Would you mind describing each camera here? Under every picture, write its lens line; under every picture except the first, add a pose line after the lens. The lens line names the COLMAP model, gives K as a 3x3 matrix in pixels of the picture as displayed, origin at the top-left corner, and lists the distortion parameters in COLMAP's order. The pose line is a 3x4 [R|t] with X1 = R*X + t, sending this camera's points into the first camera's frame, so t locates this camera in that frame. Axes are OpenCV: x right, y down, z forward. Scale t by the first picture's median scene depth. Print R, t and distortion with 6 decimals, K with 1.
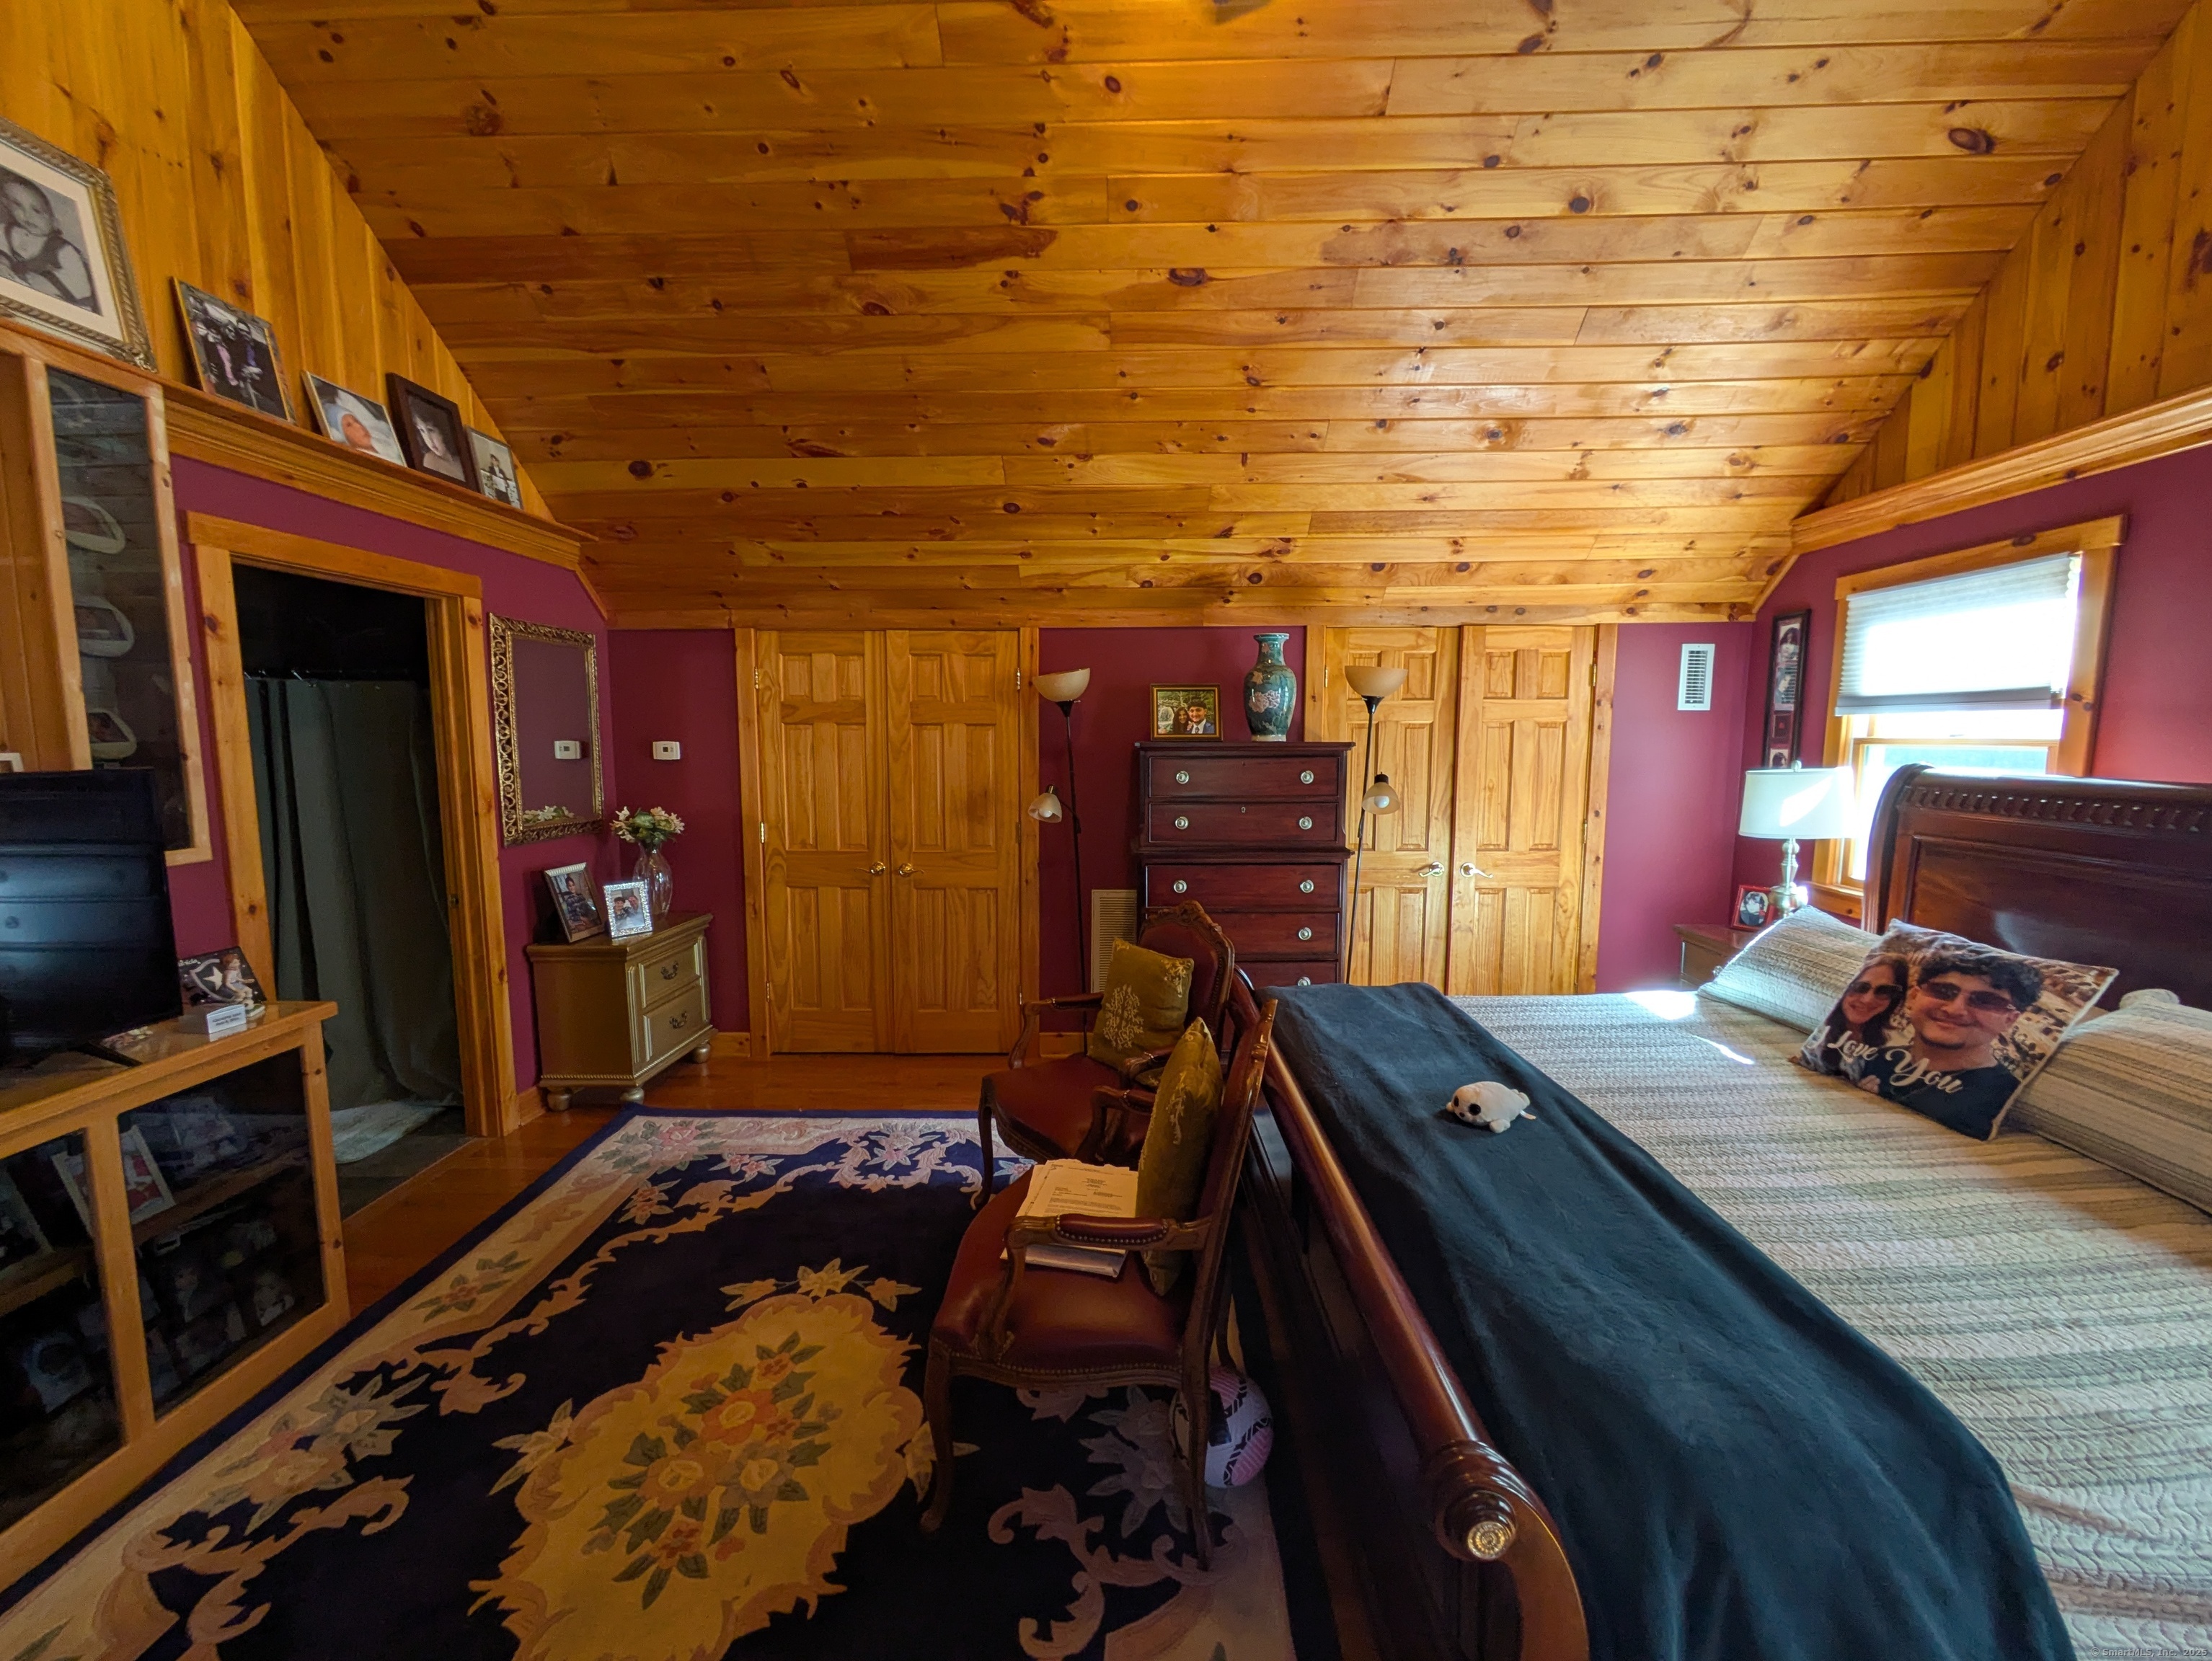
lens RADIAL K [[874.9, 0, 1107.3], [0, 874.9, 827.3], [0, 0, 1]] dist [0.000268, 0.000287]
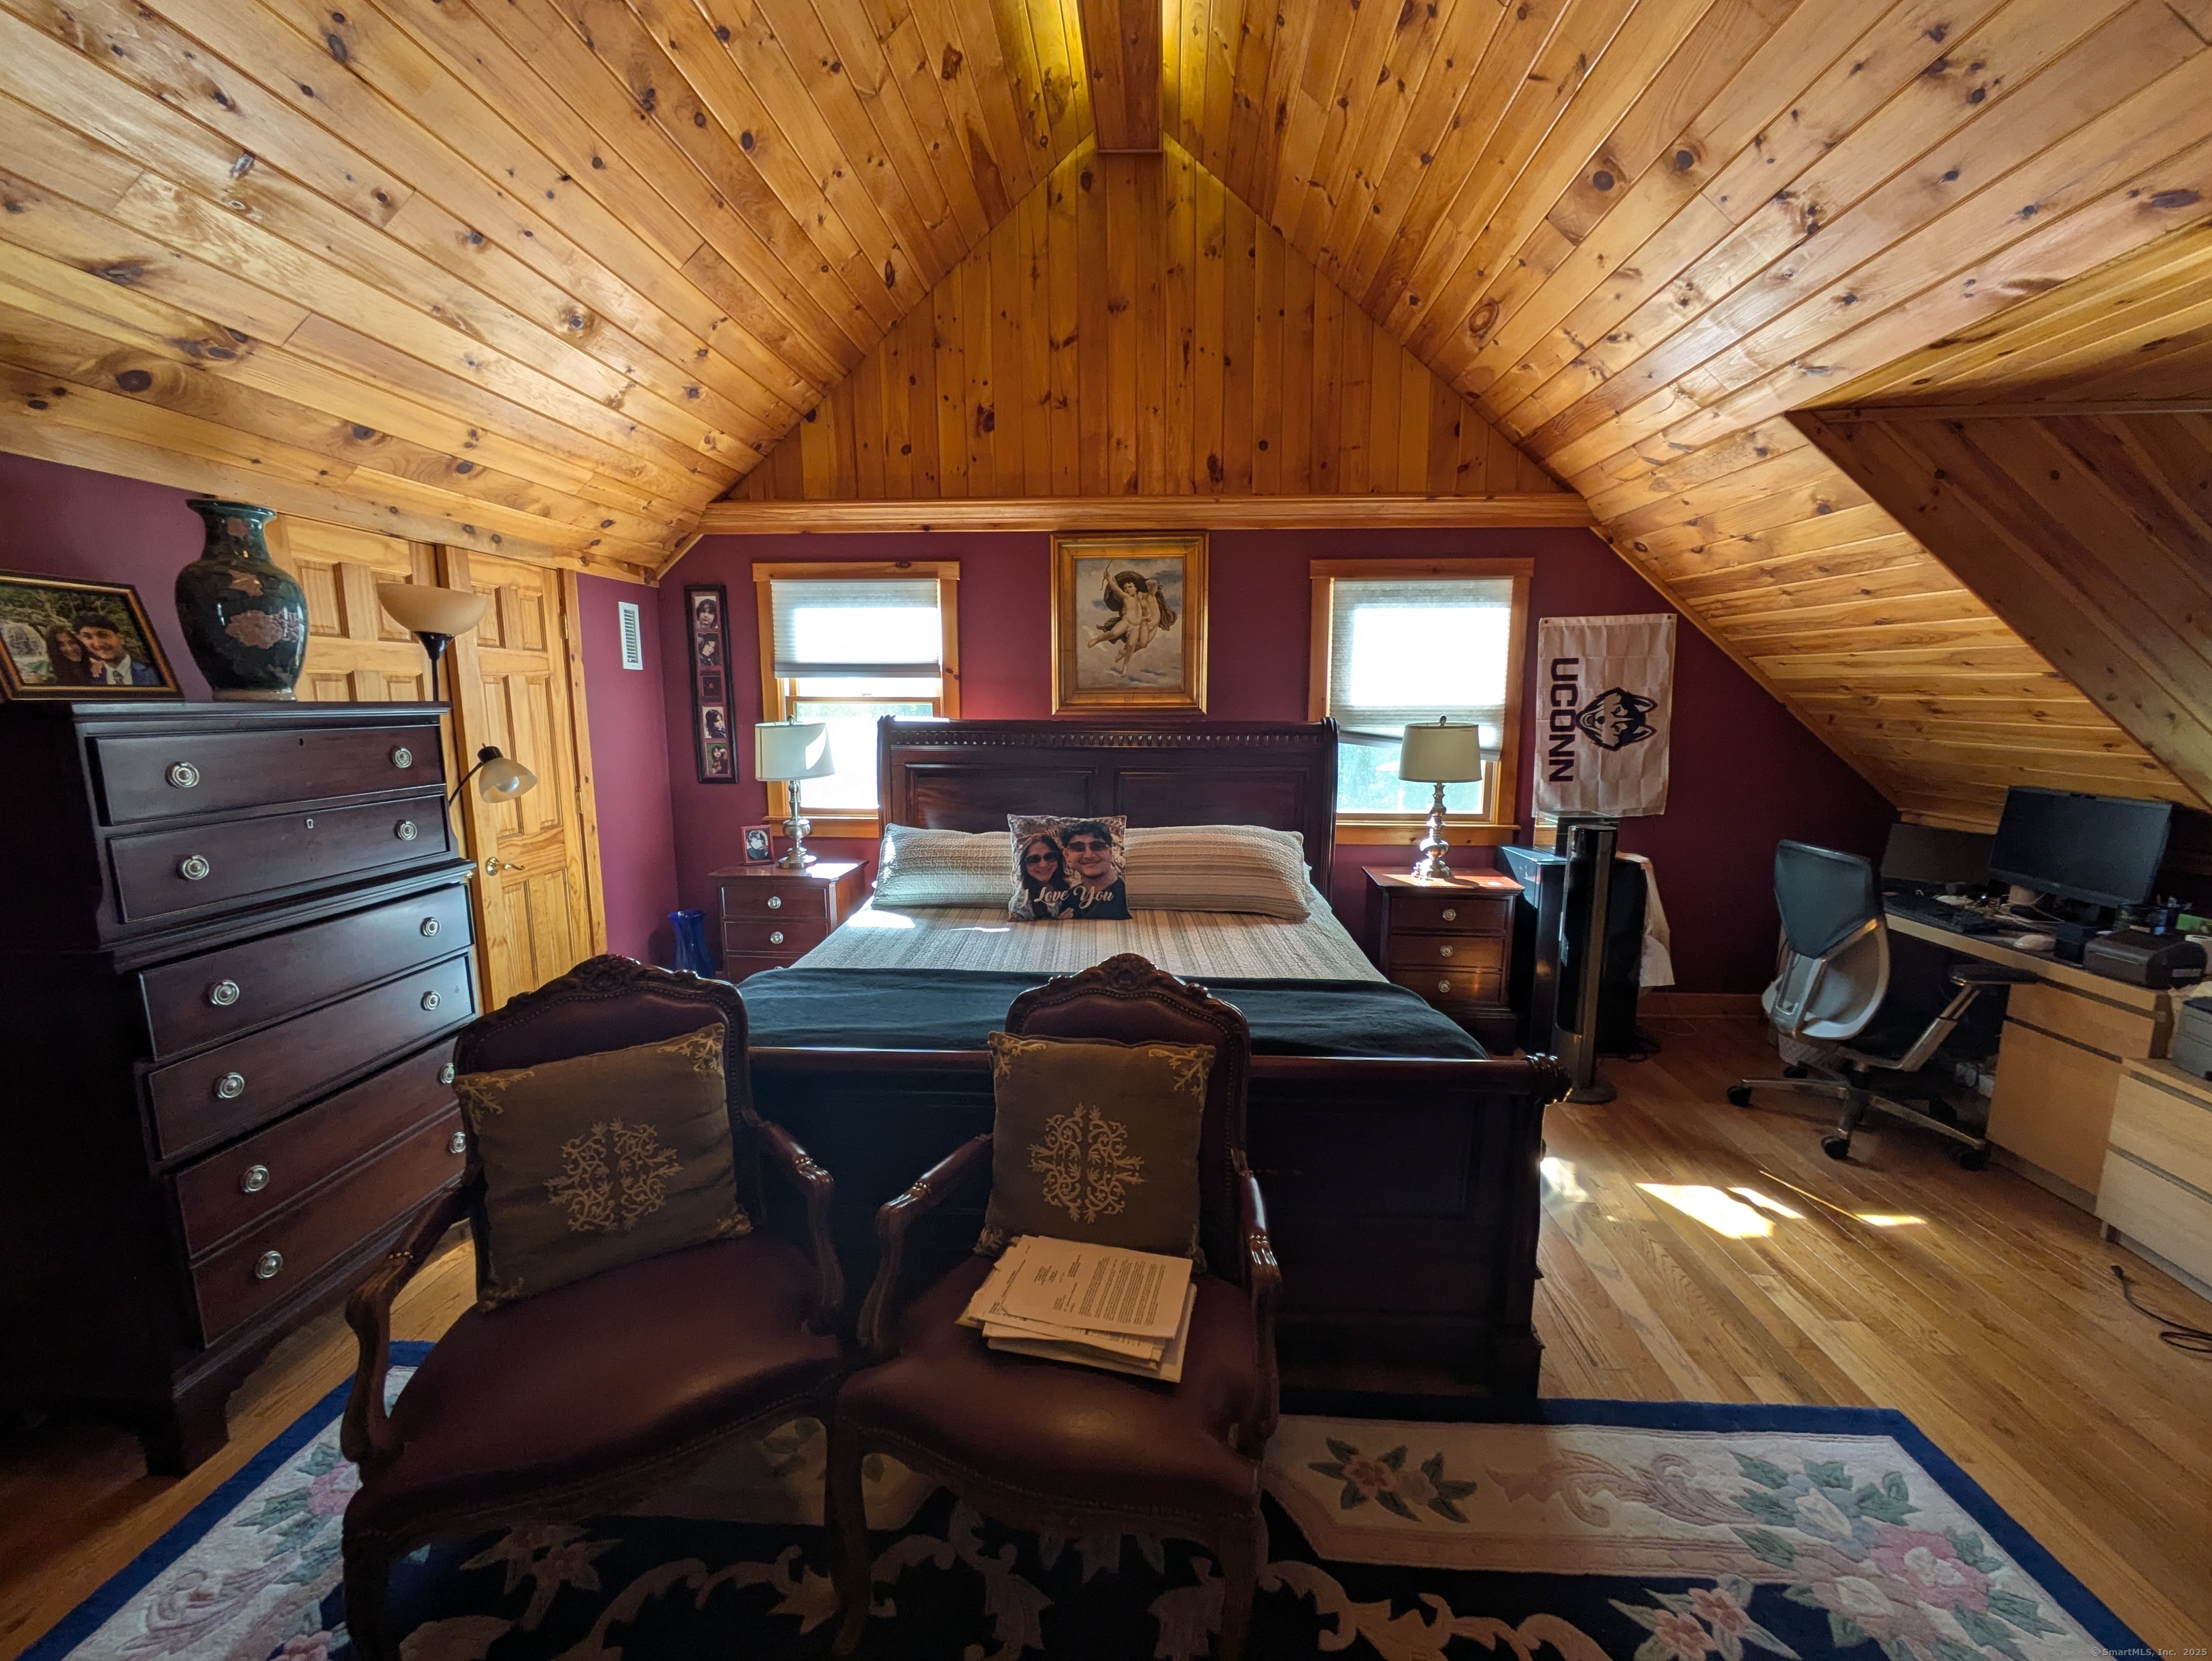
lens RADIAL K [[874.9, 0, 1113.1], [0, 874.9, 827.9], [0, 0, 1]] dist [0.000268, 0.000287]
pose [[0.038978, -0.145931, 0.988527, -0.402166], [0.103995, 0.984499, 0.141236, -0.045441], [-0.993814, 0.097297, 0.053550, 0.488011]]
